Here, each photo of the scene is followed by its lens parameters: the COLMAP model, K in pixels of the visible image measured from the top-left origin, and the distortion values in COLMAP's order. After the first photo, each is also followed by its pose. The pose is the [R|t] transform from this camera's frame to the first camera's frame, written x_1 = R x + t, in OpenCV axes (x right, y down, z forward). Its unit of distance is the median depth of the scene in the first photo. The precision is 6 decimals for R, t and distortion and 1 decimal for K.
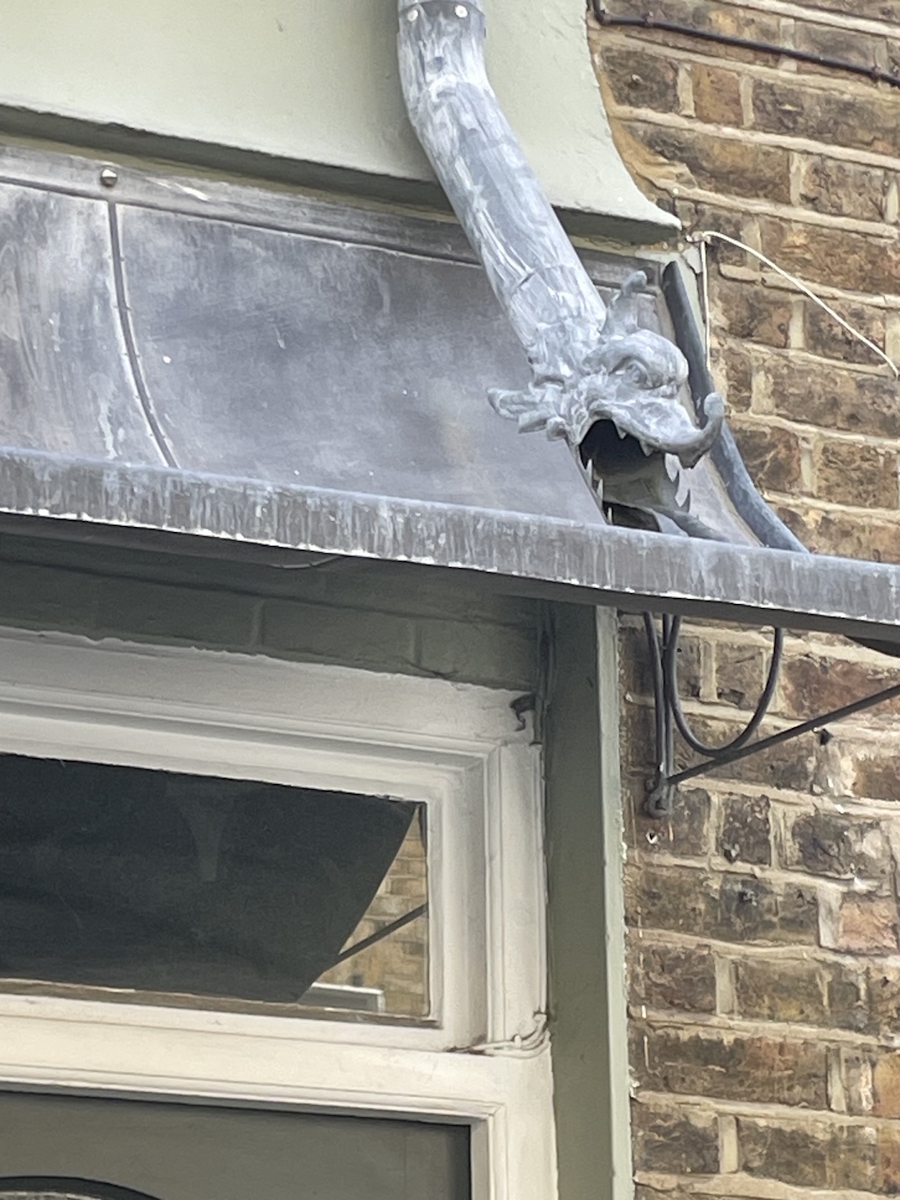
lens RADIAL K [[3730.6, 0, 445.9], [0, 3730.6, 594.4], [0, 0, 1]] dist [0.160333, 0.000000]
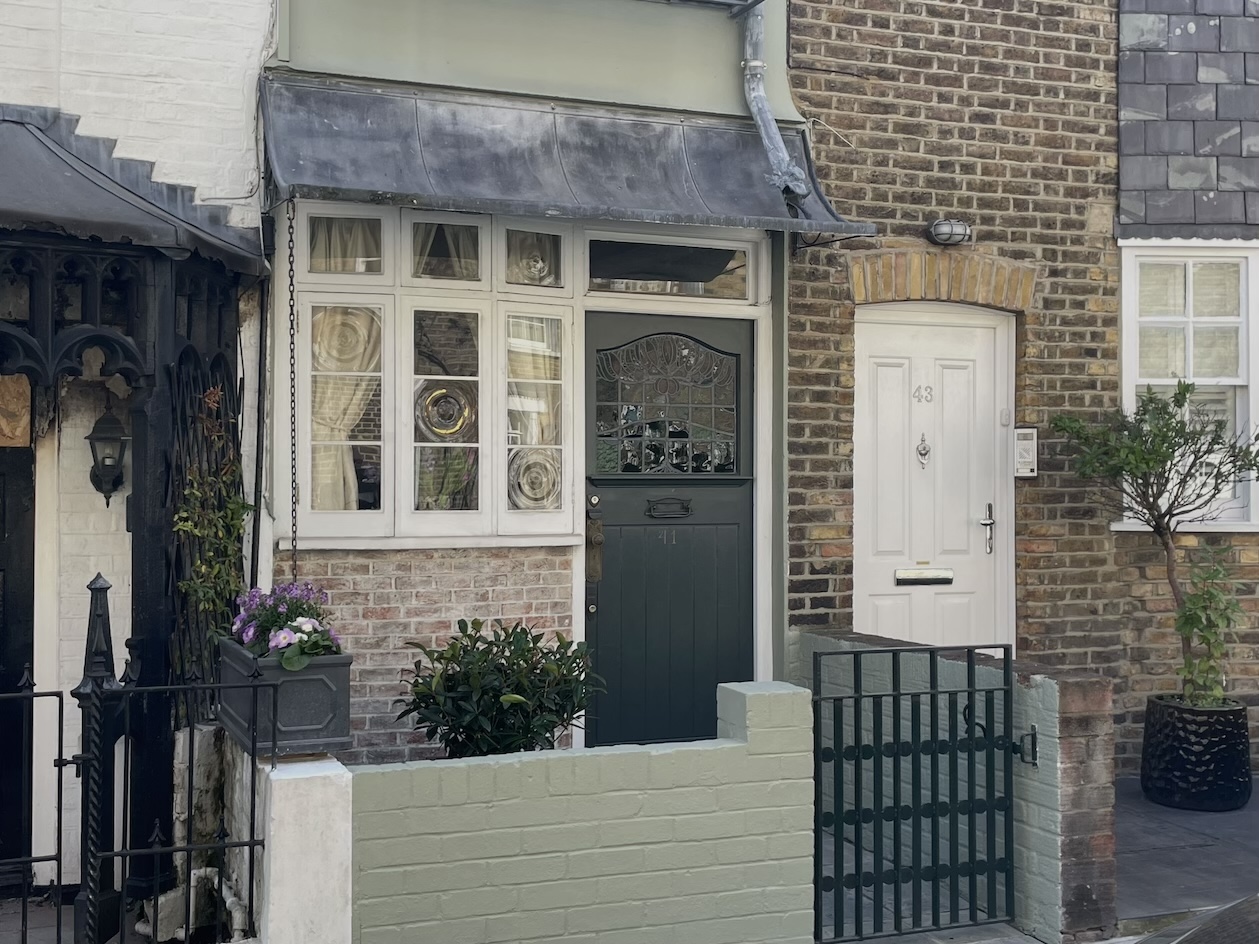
lens RADIAL K [[1414.0, 0, 626.5], [0, 1414.0, 471.6], [0, 0, 1]] dist [0.070422, 0.000000]
pose [[0.997997, 0.016776, -0.060991, -0.043242], [0.002779, 0.951635, 0.307218, -0.232936], [0.063195, -0.306772, 0.949683, -0.799329]]
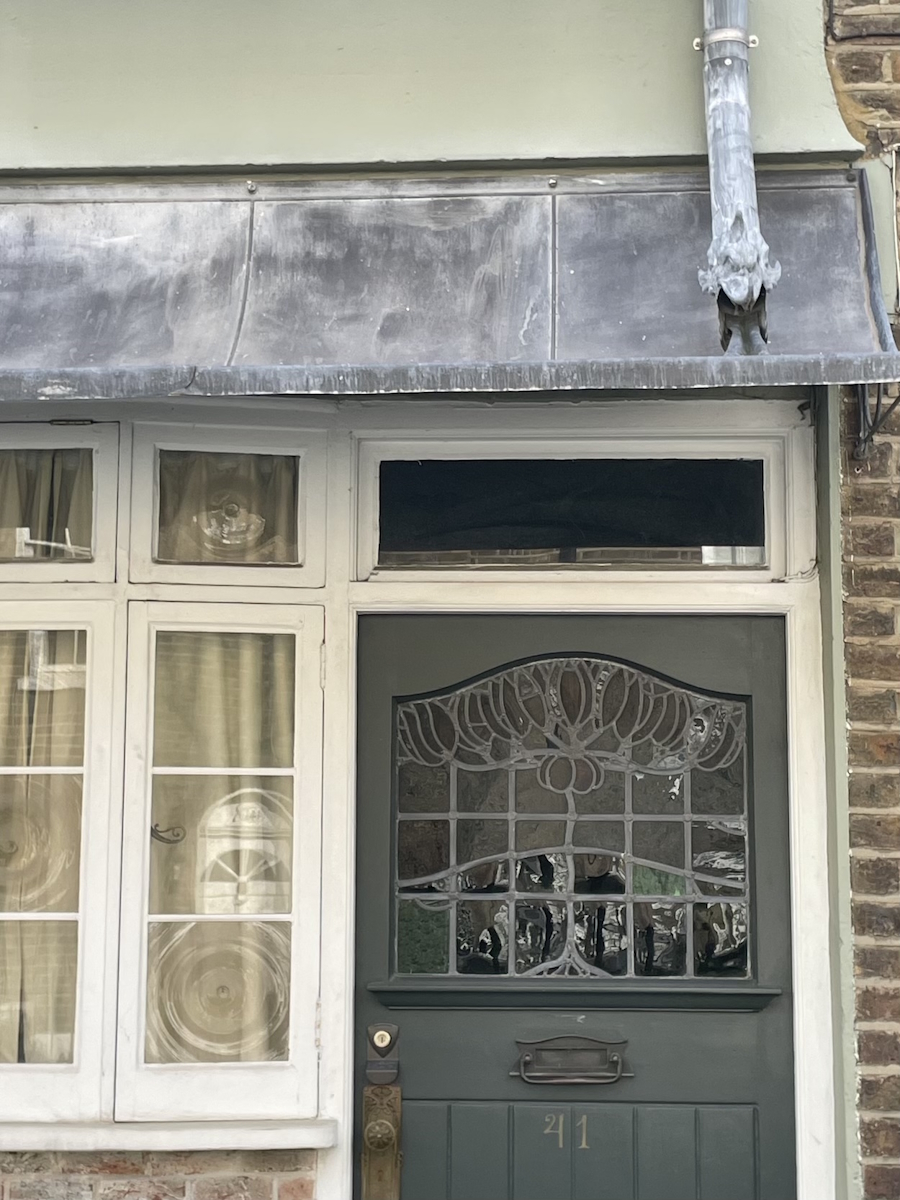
lens RADIAL K [[2061.1, 0, 447.6], [0, 2061.1, 596.8], [0, 0, 1]] dist [0.091352, 0.000000]
pose [[0.876960, -0.051340, -0.477812, 0.389900], [0.132332, 0.981636, 0.137403, -0.049689], [0.461983, -0.183726, 0.867650, -0.072615]]
